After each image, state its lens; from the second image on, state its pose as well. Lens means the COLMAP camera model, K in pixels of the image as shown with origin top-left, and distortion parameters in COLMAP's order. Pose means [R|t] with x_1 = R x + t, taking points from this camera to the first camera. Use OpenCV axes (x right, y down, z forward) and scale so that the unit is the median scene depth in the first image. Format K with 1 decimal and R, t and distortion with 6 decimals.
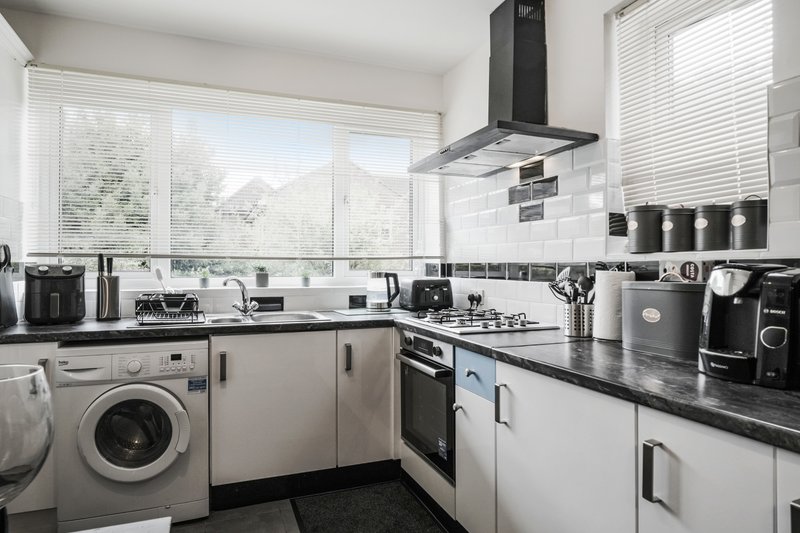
lens RADIAL K [[462.1, 0, 393.2], [0, 462.1, 265.8], [0, 0, 1]] dist [-0.003148, -0.004192]
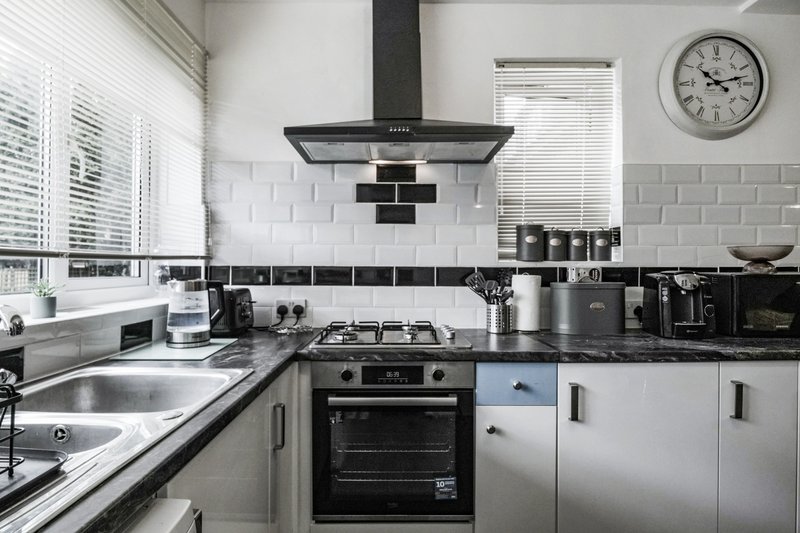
lens RADIAL K [[462.1, 0, 402.4], [0, 462.1, 262.0], [0, 0, 1]] dist [-0.003148, -0.004192]
pose [[0.371230, 0.012865, 0.928452, -0.574727], [-0.005093, 0.999917, -0.011819, -0.005501], [-0.928527, -0.000341, 0.371265, 0.613776]]
